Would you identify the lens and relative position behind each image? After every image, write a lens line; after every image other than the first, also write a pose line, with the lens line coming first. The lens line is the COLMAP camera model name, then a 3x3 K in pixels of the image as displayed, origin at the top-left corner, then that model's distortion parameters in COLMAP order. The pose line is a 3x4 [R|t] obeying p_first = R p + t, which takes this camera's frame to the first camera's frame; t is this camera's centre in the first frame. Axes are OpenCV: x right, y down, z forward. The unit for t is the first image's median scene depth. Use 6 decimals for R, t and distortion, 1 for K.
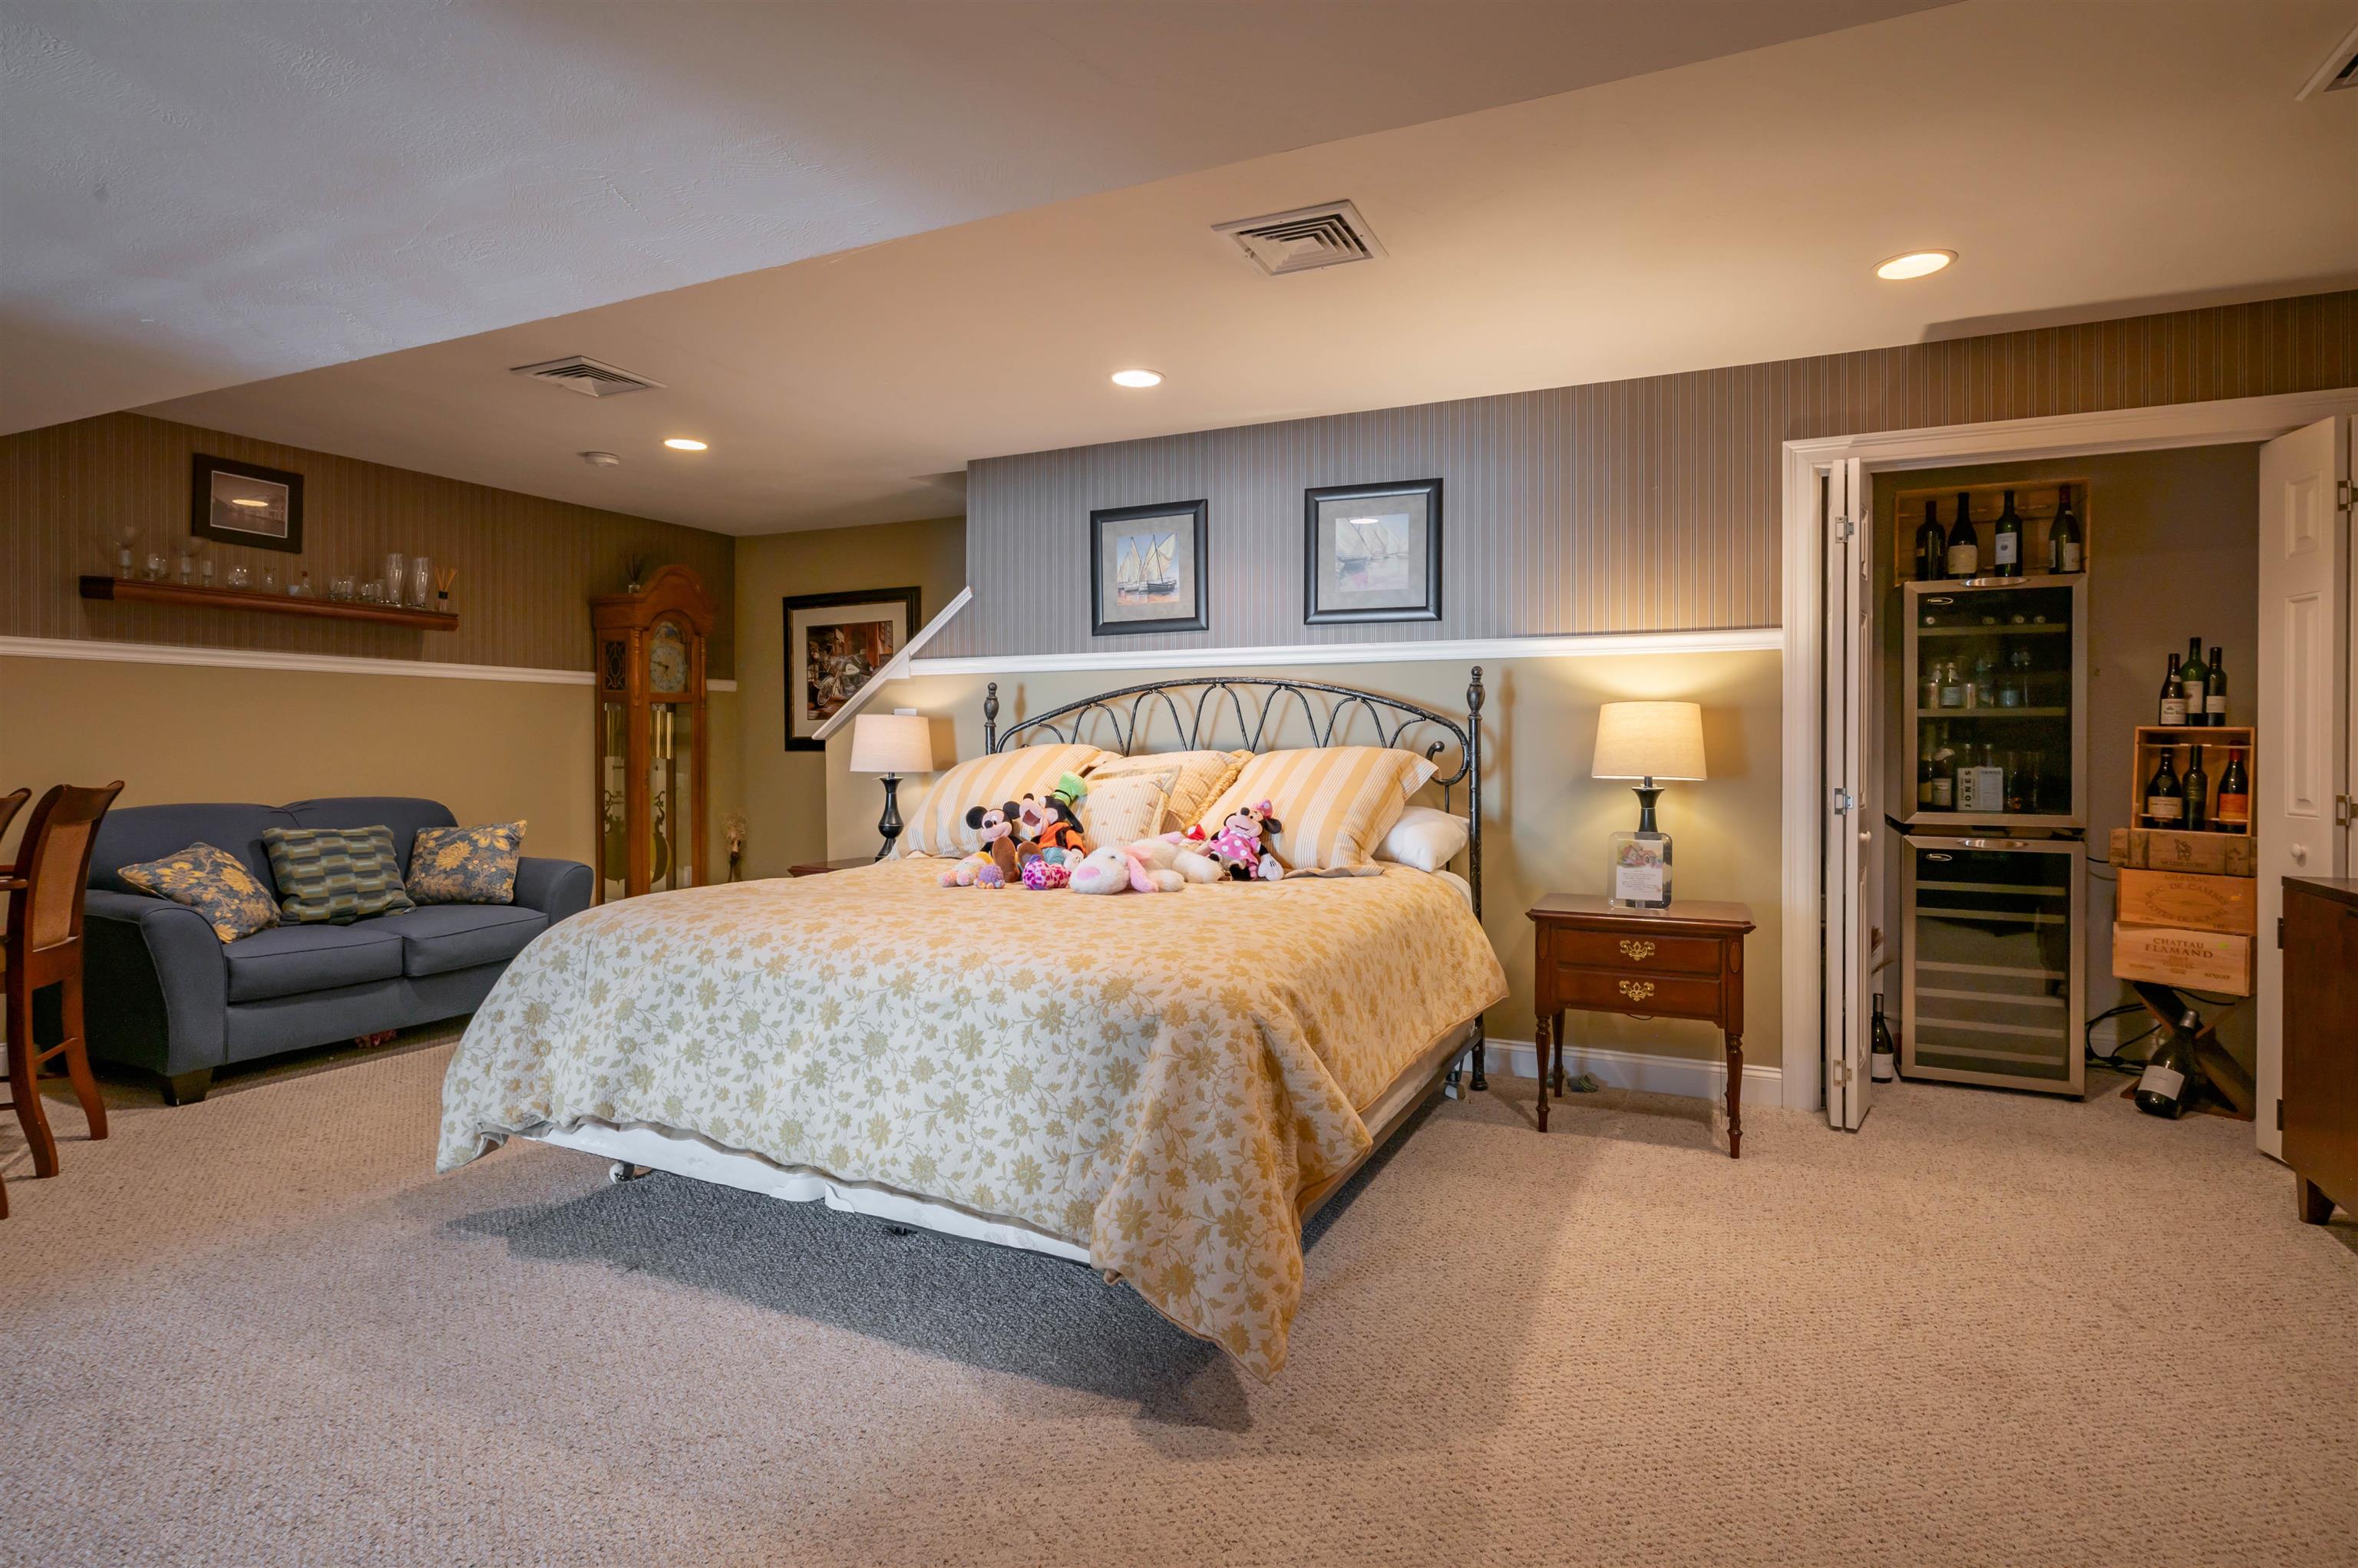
lens RADIAL K [[1157.2, 0, 1171.5], [0, 1157.2, 744.7], [0, 0, 1]] dist [-0.005570, 0.004139]
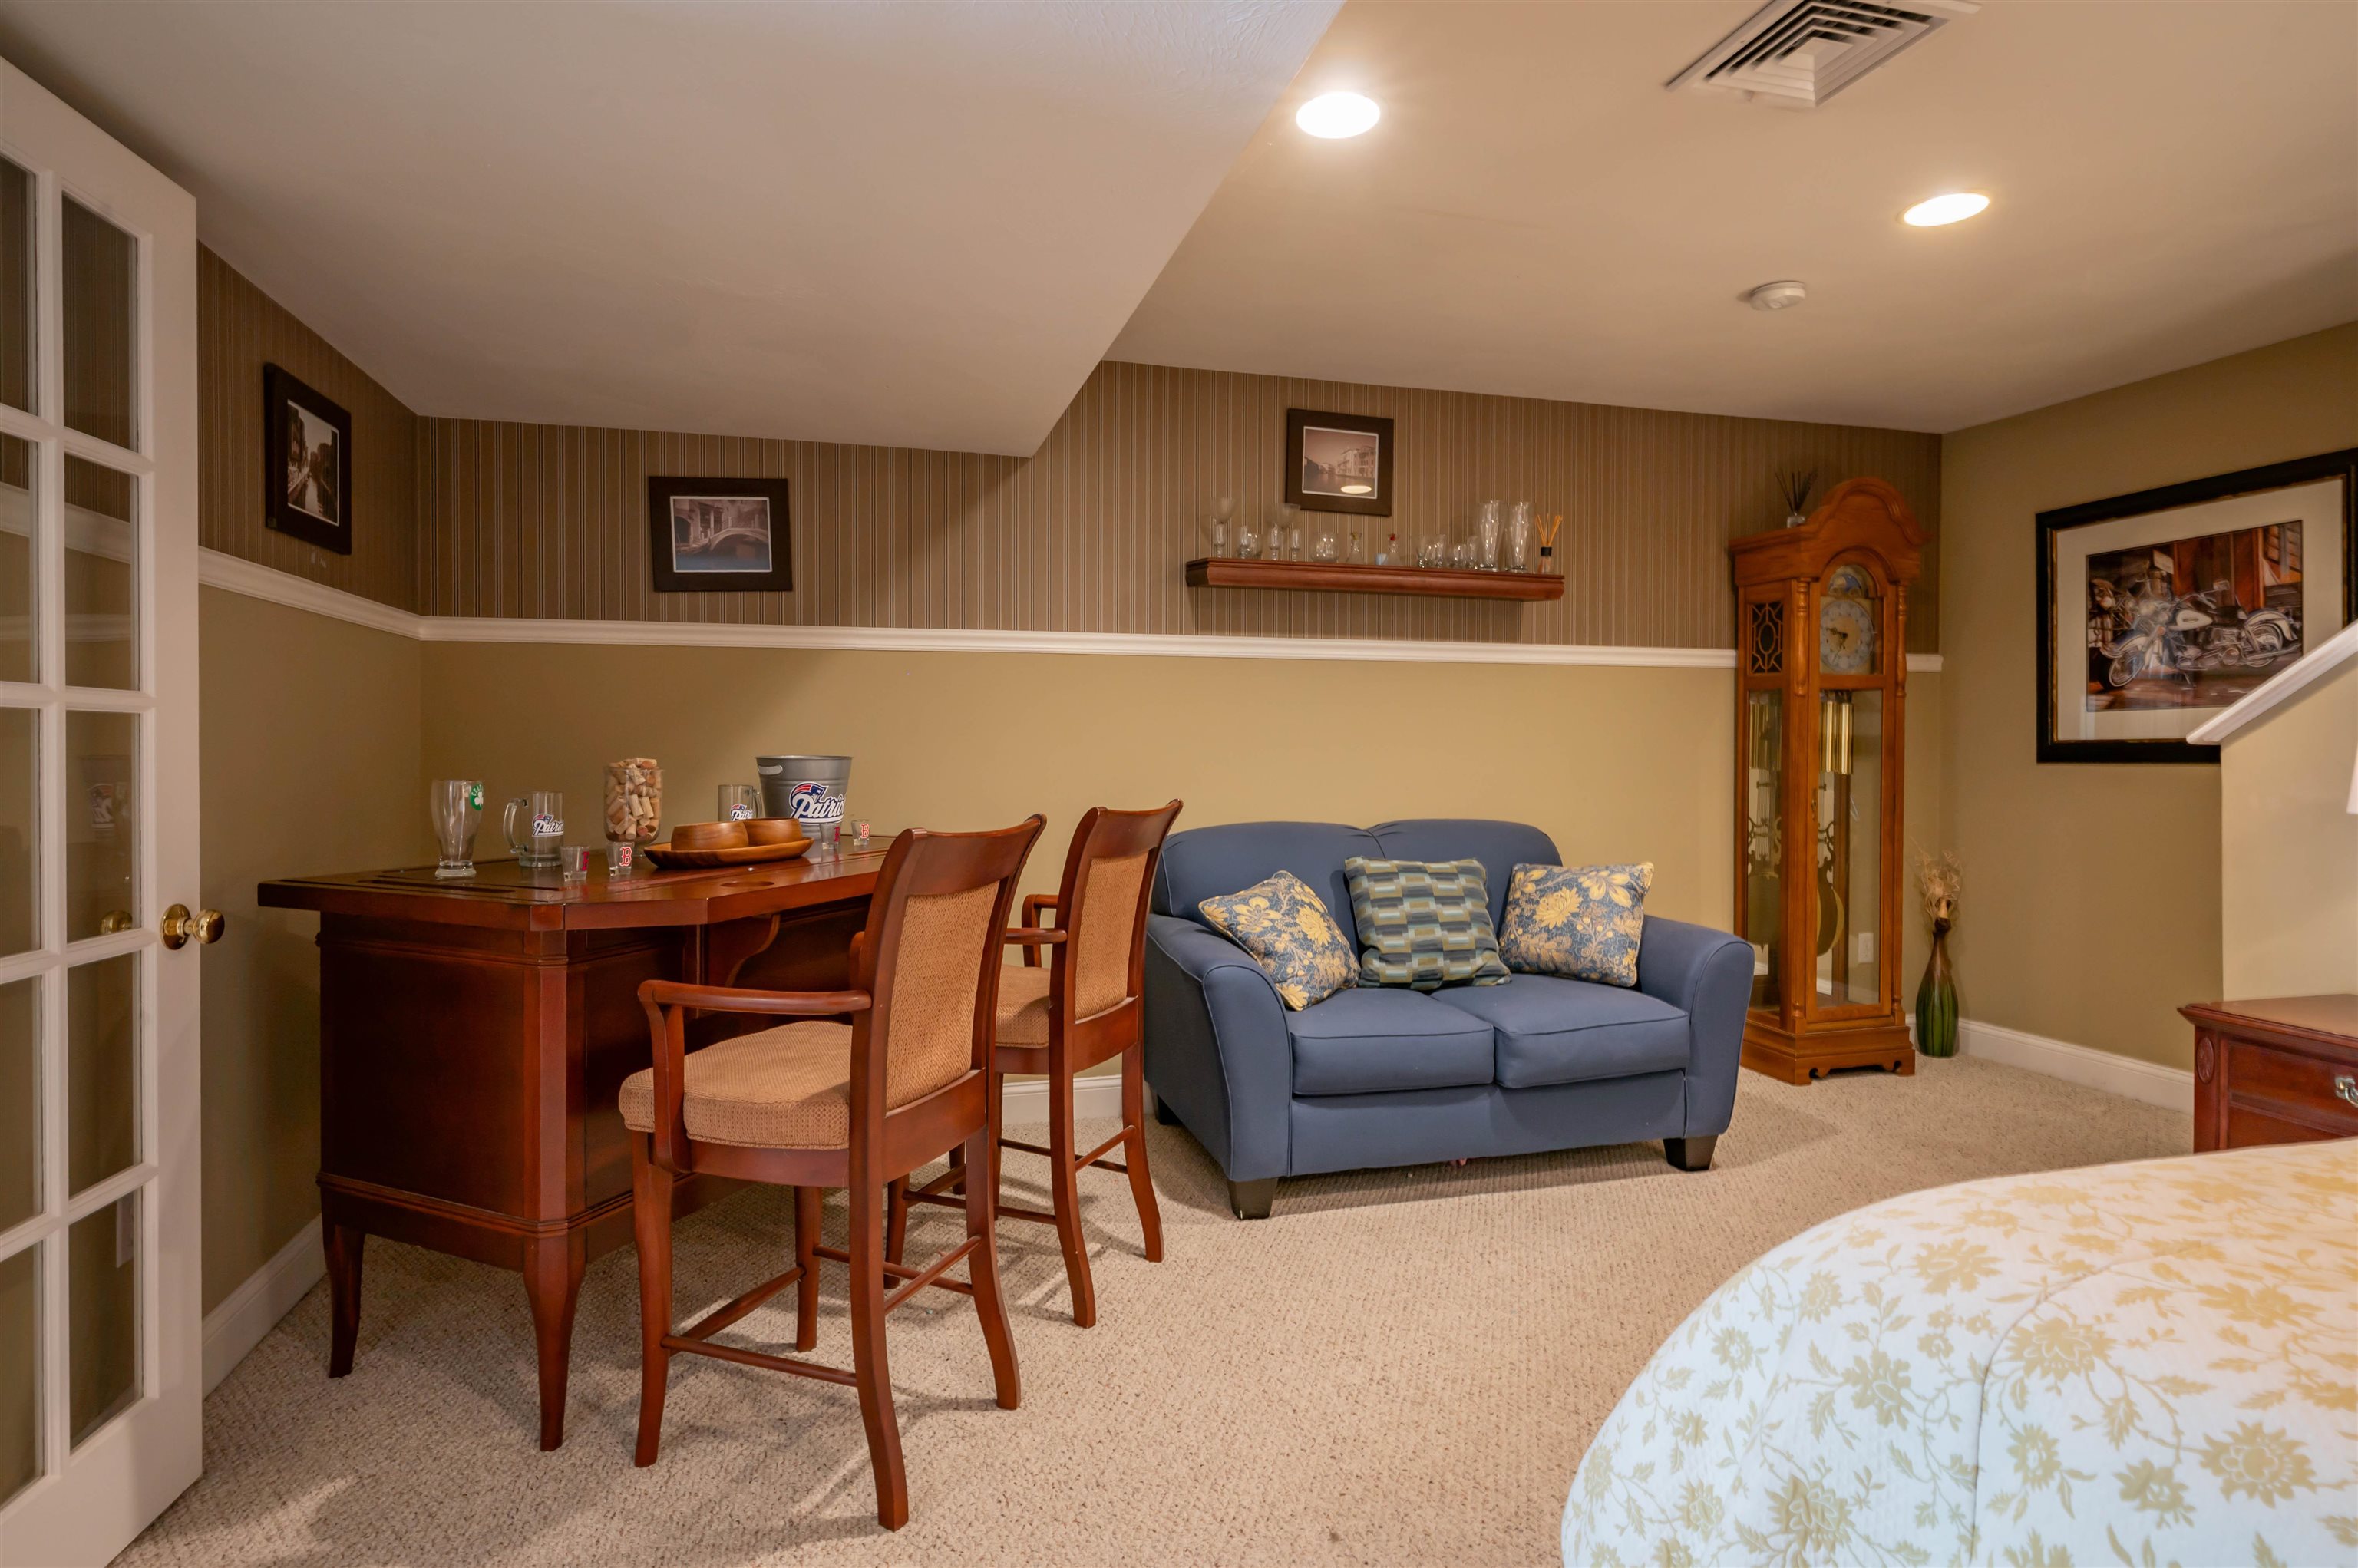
lens RADIAL K [[1157.2, 0, 1167.7], [0, 1157.2, 772.1], [0, 0, 1]] dist [-0.005570, 0.004139]
pose [[0.646937, 0.015974, -0.762376, -0.232430], [-0.001572, 0.999806, 0.019615, -0.001635], [0.762542, -0.011491, 0.646837, 0.352589]]
